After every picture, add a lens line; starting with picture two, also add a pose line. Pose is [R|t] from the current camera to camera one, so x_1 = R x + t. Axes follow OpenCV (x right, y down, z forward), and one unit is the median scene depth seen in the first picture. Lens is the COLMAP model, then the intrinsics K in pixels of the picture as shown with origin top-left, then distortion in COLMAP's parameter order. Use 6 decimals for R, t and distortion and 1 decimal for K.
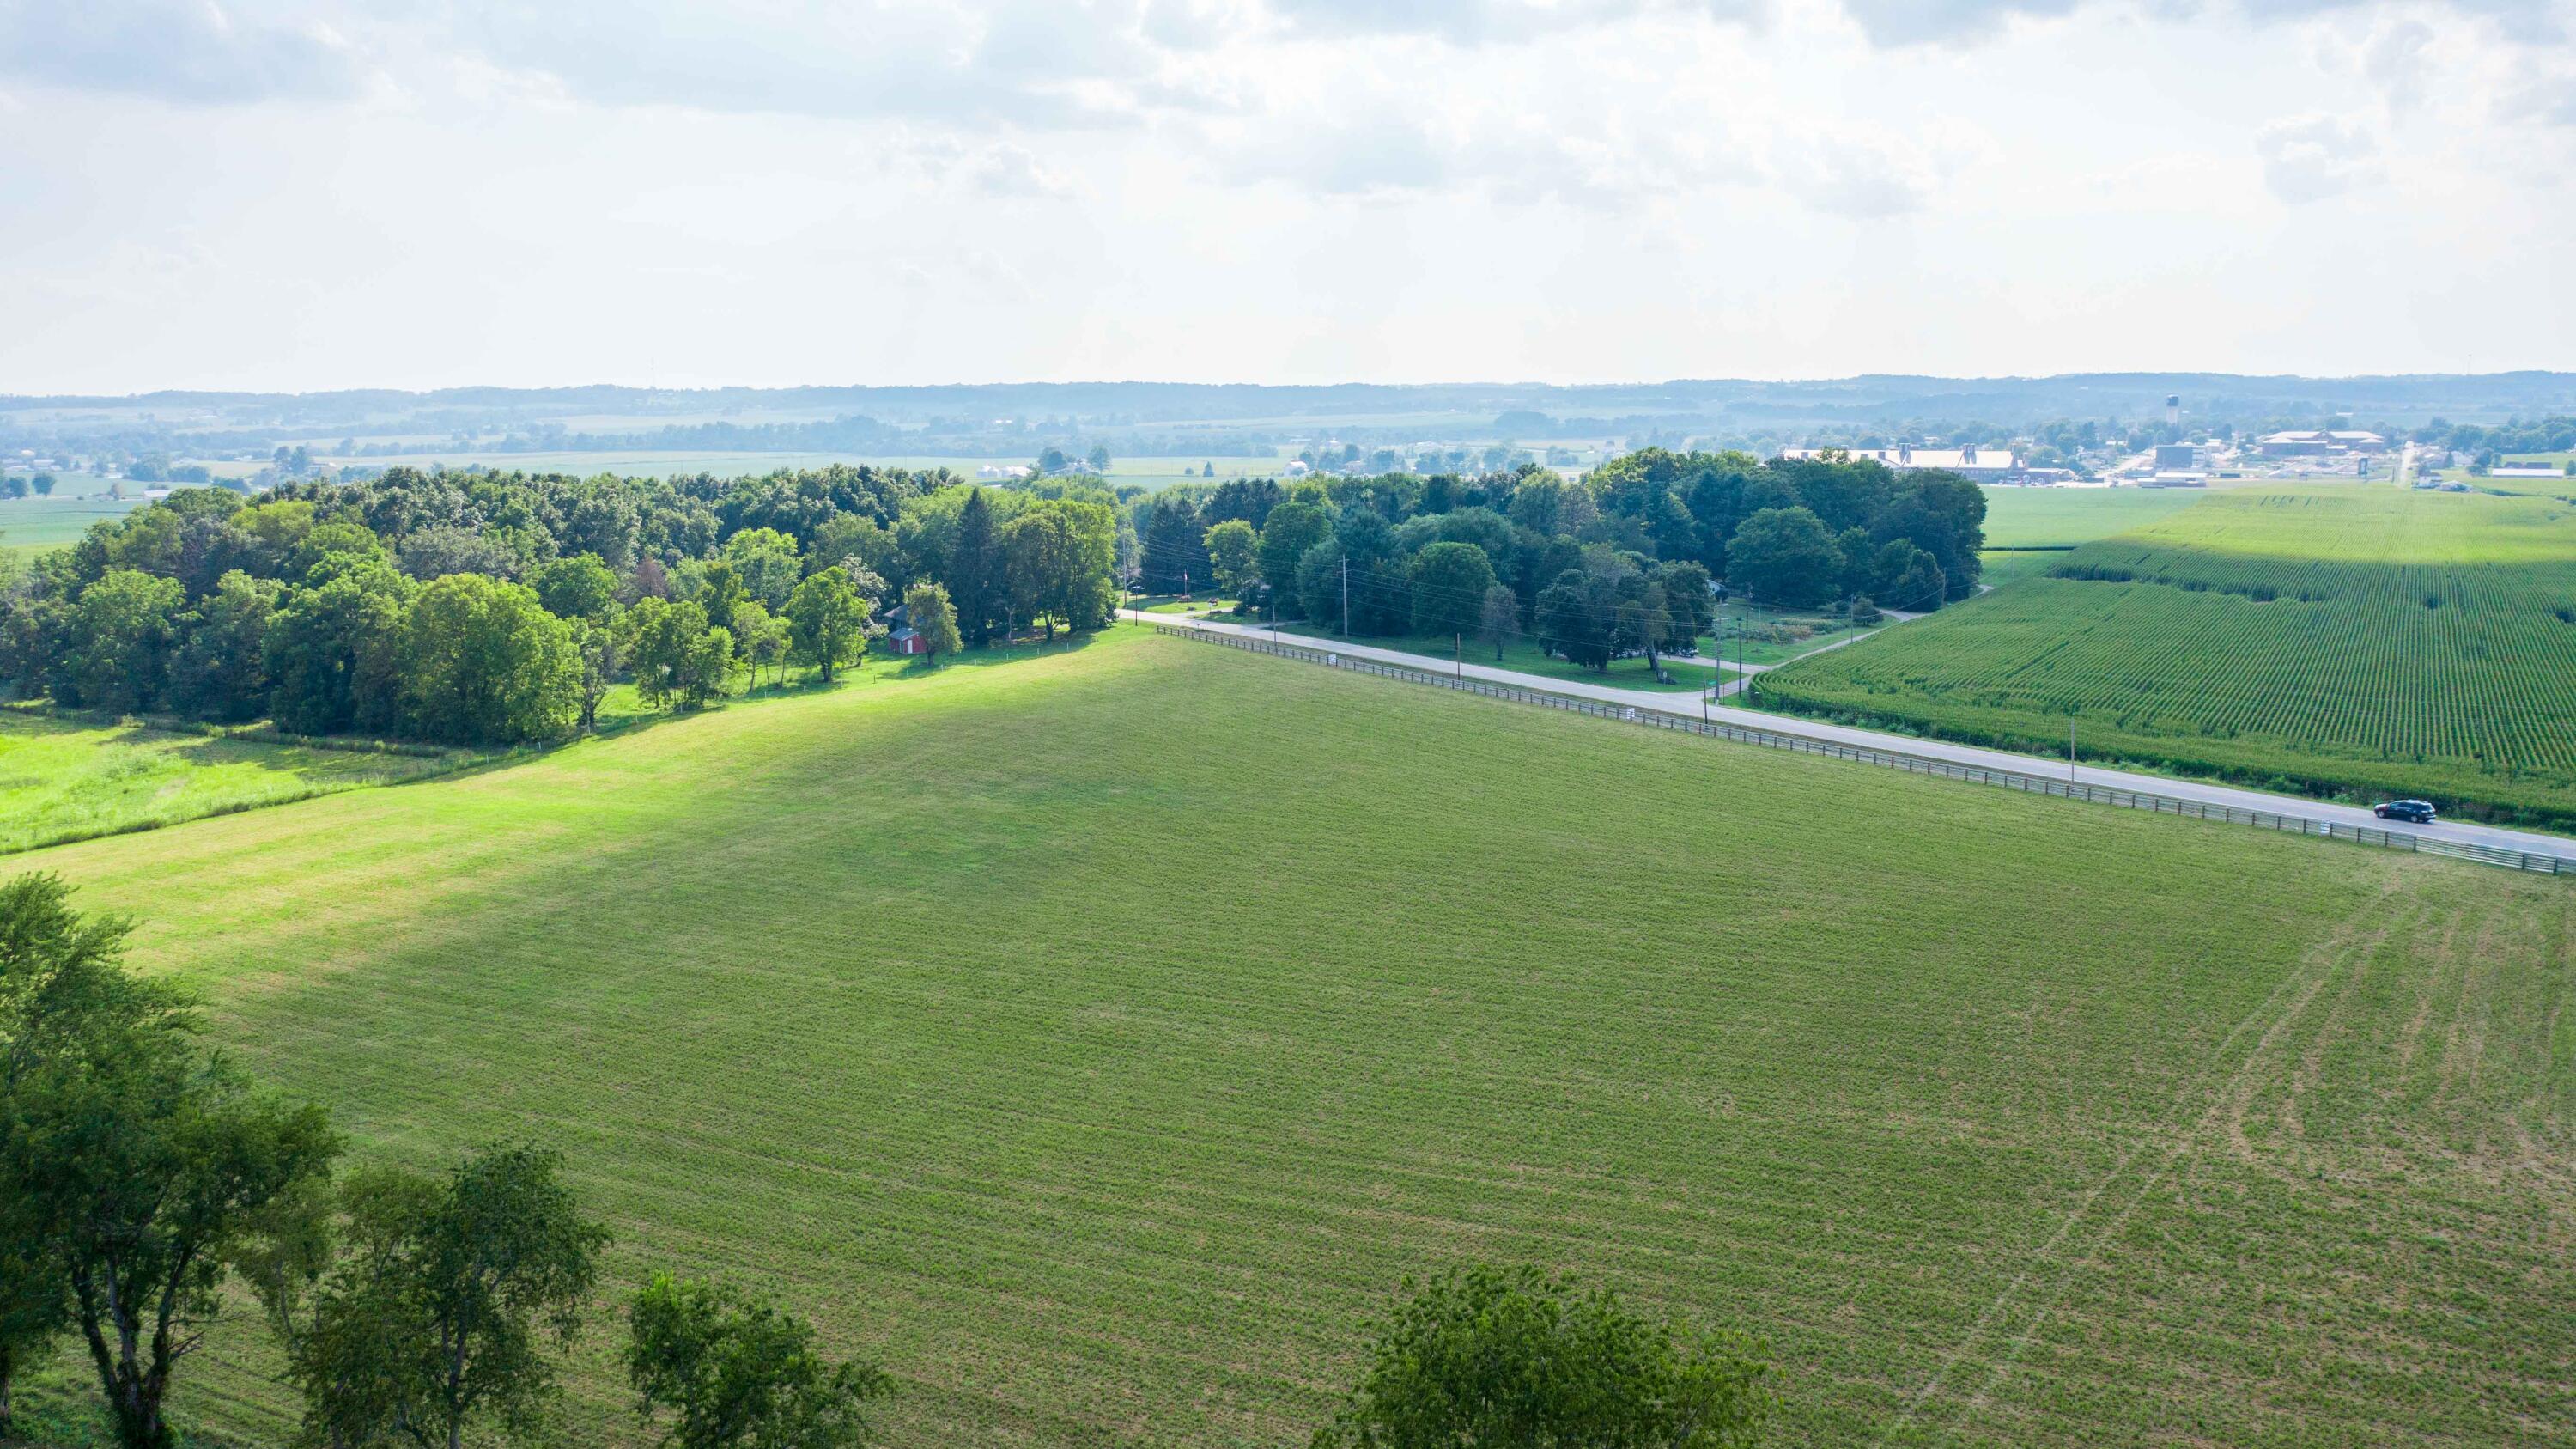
lens RADIAL K [[2025.8, 0, 1295.5], [0, 2025.8, 725.1], [0, 0, 1]] dist [-0.014156, 0.015725]
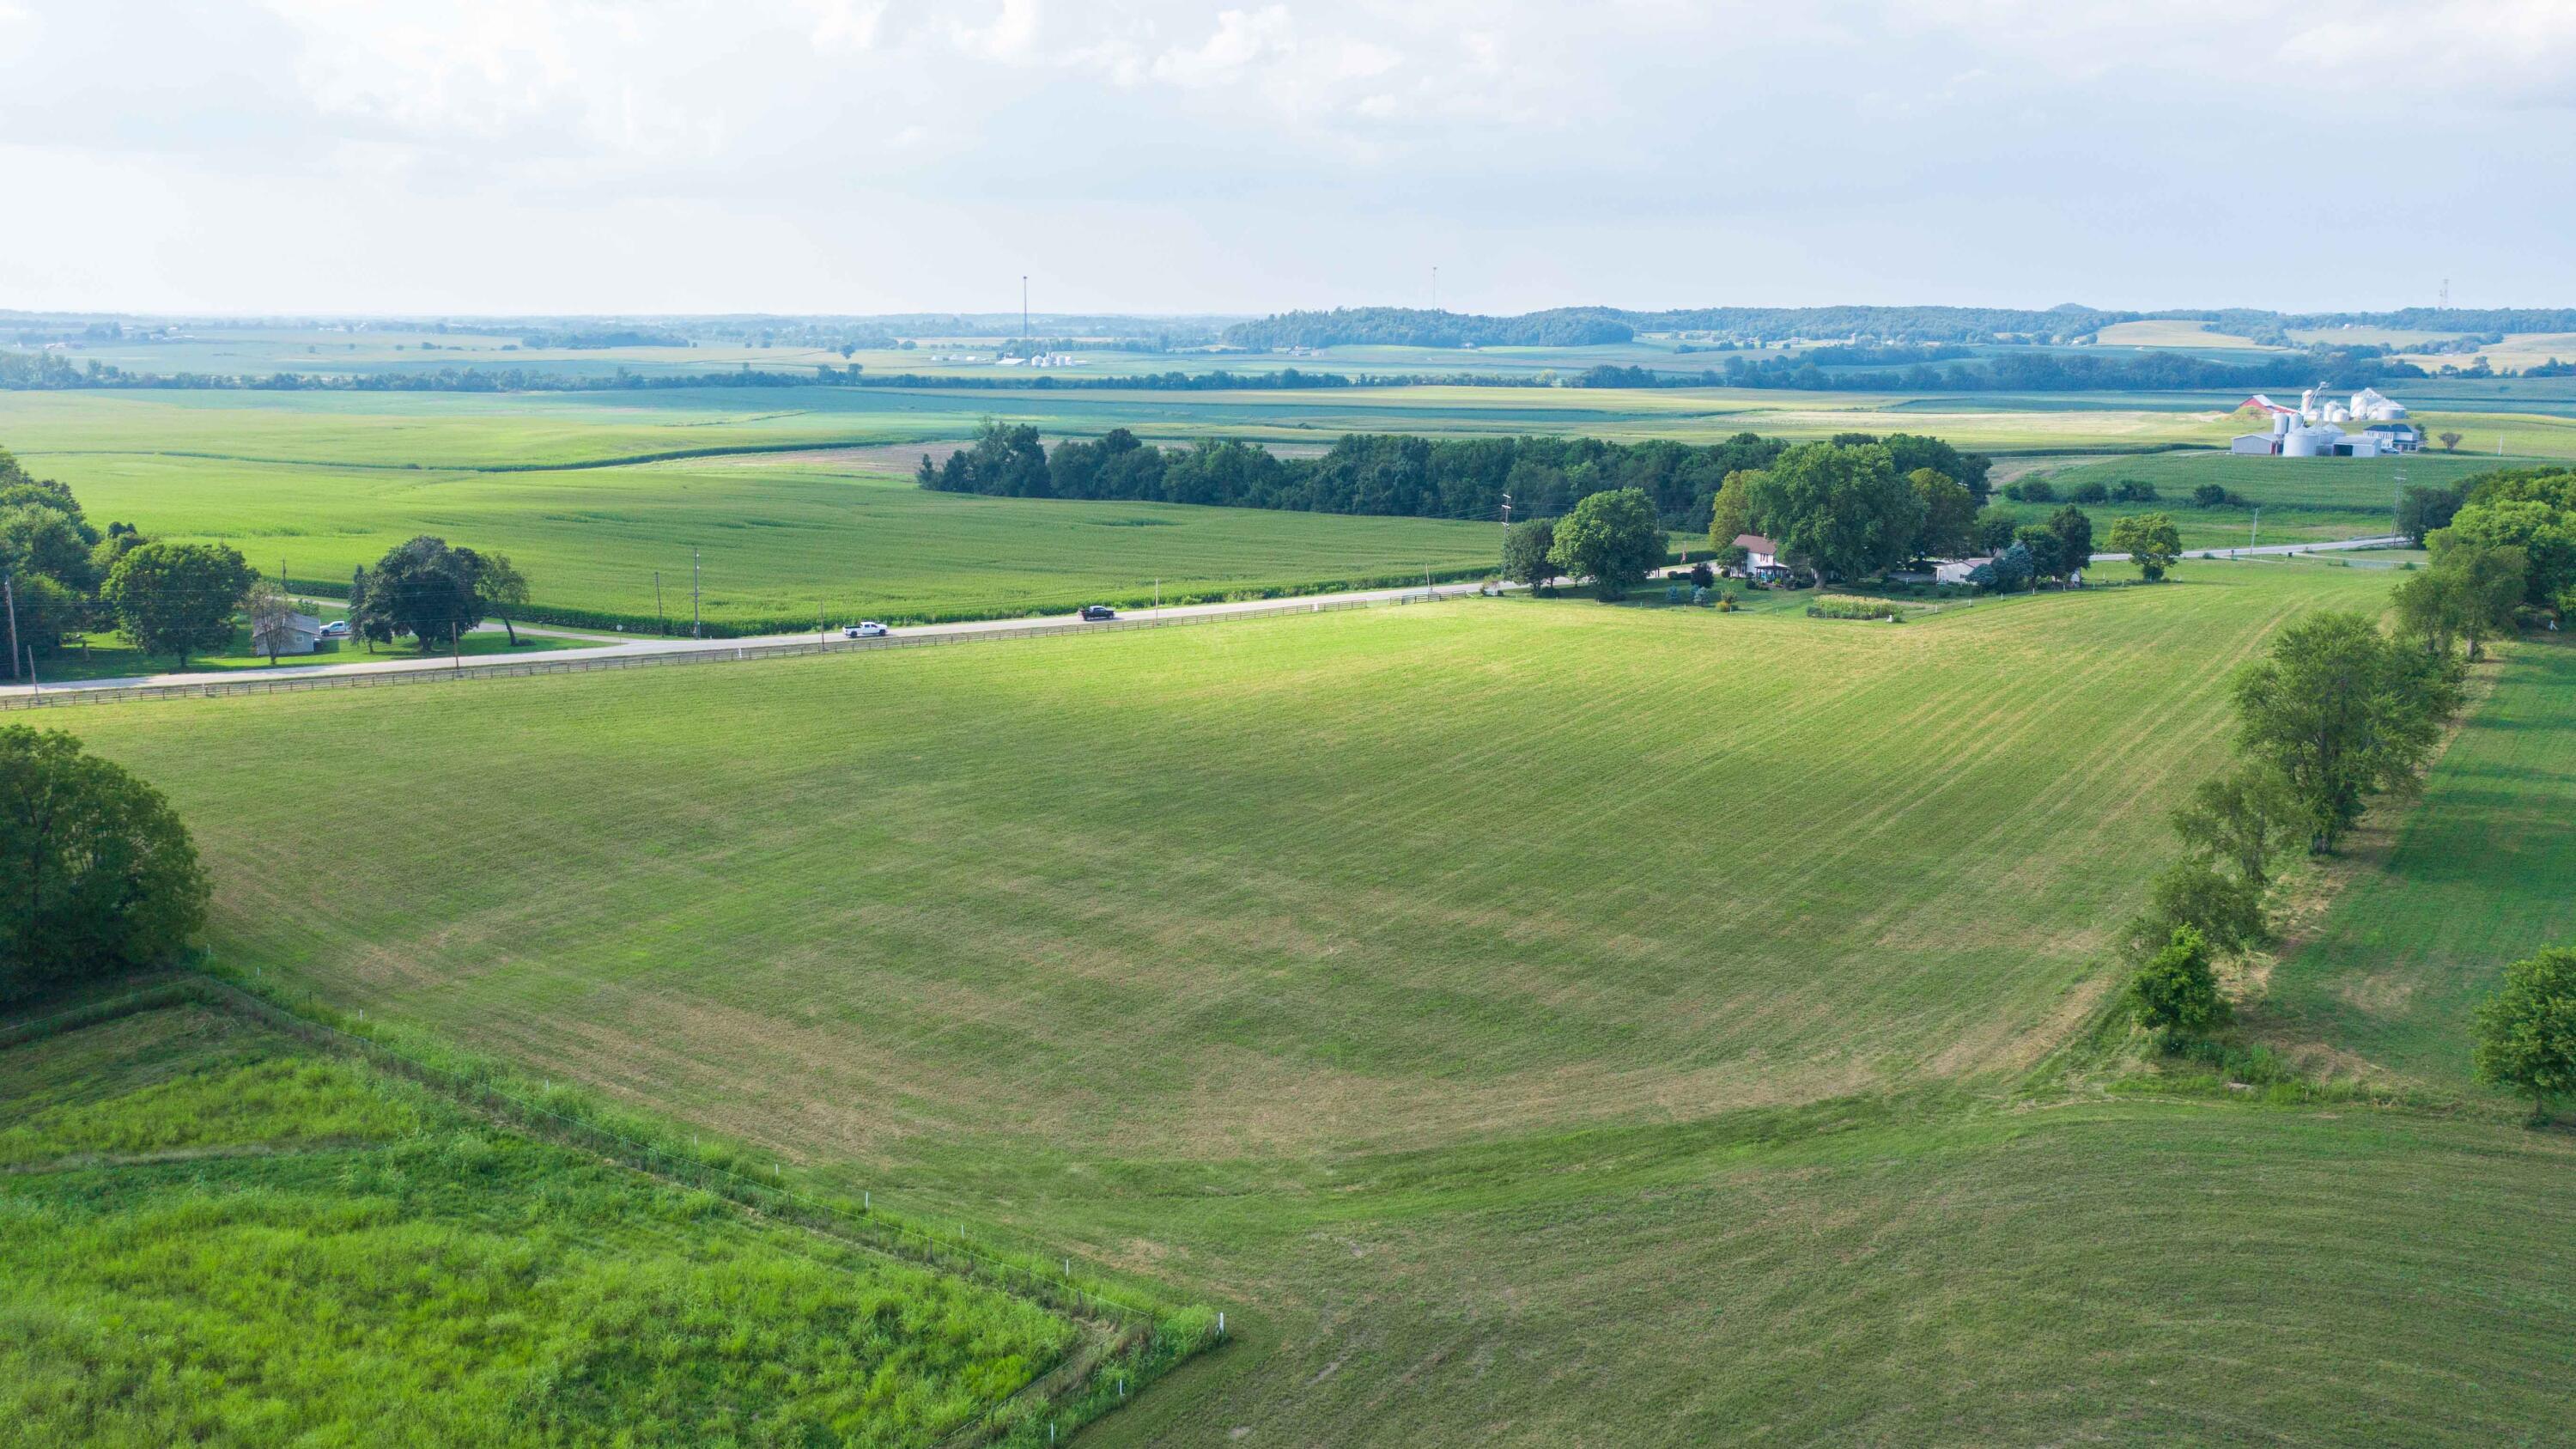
lens RADIAL K [[2025.8, 0, 1279.3], [0, 2025.8, 721.5], [0, 0, 1]] dist [-0.014156, 0.015725]
pose [[0.117943, -0.185230, 0.975592, -0.519244], [0.152685, 0.974149, 0.166497, -0.063442], [-0.981212, 0.129321, 0.143176, 0.311471]]
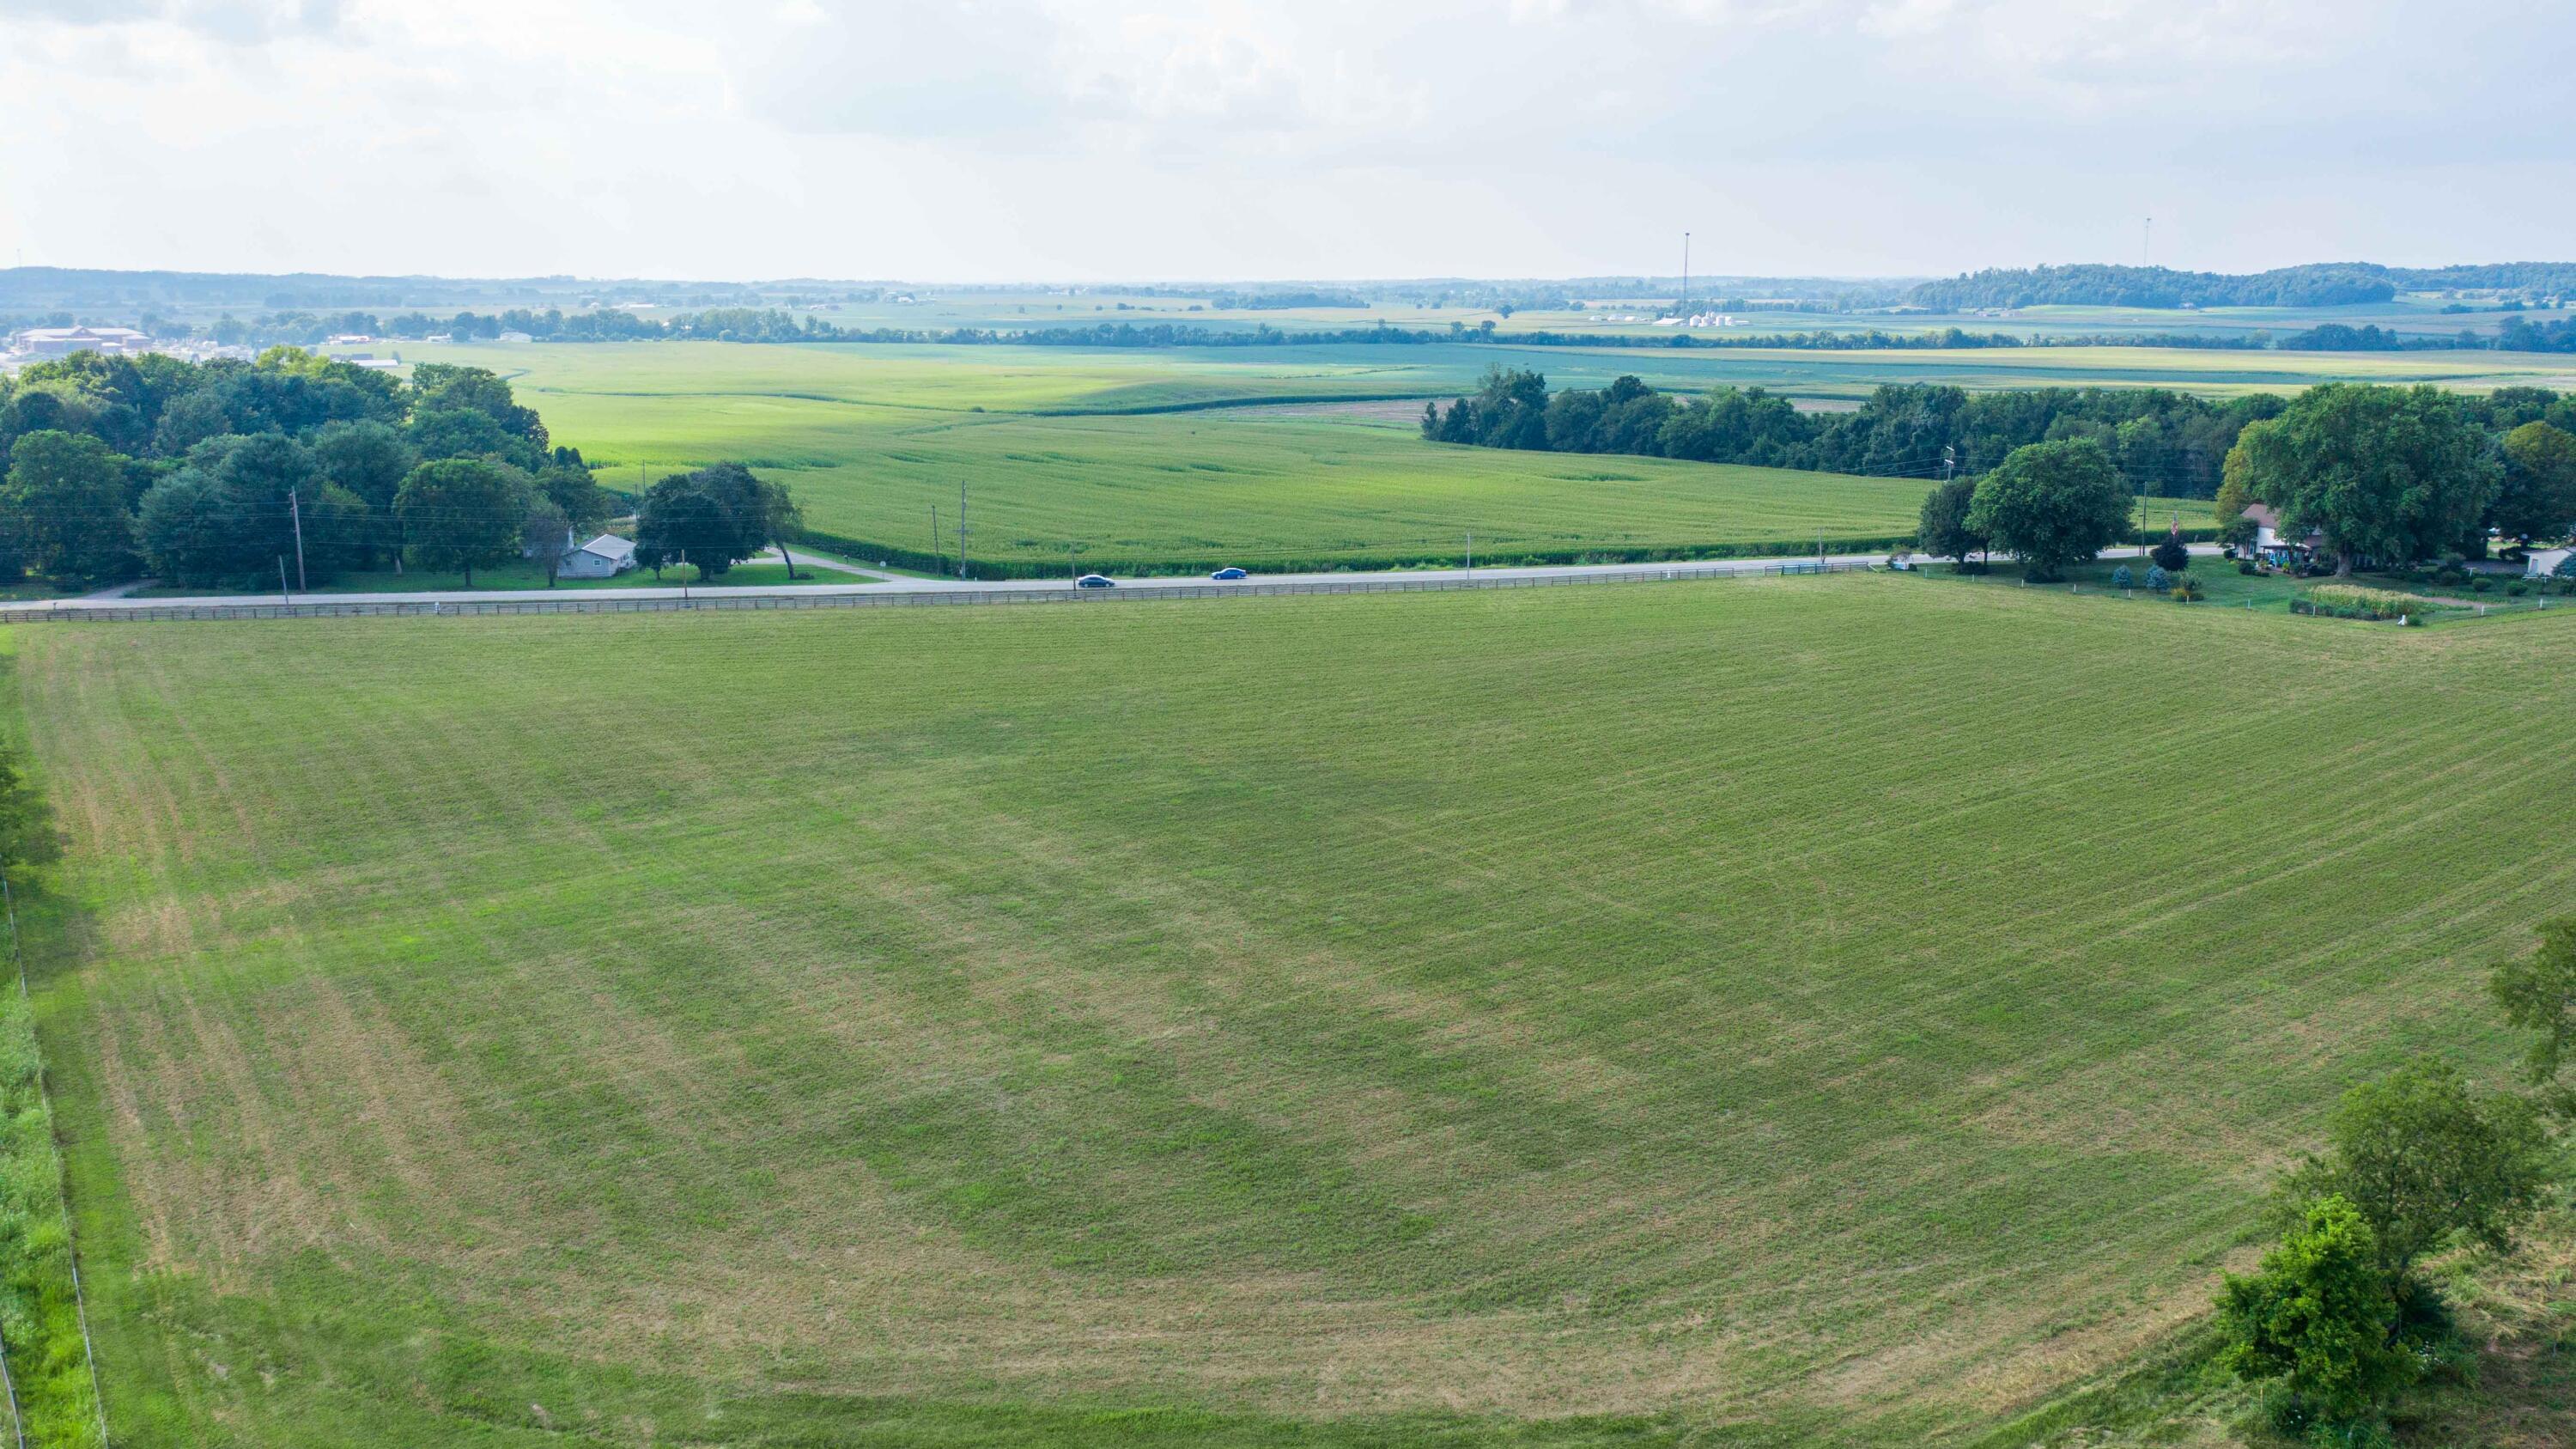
lens RADIAL K [[2025.8, 0, 1286.9], [0, 2025.8, 701.6], [0, 0, 1]] dist [-0.014156, 0.015725]
pose [[0.438796, -0.174164, 0.881547, -0.388254], [0.140388, 0.982278, 0.124186, -0.033792], [-0.887553, 0.069266, 0.455470, 0.225849]]
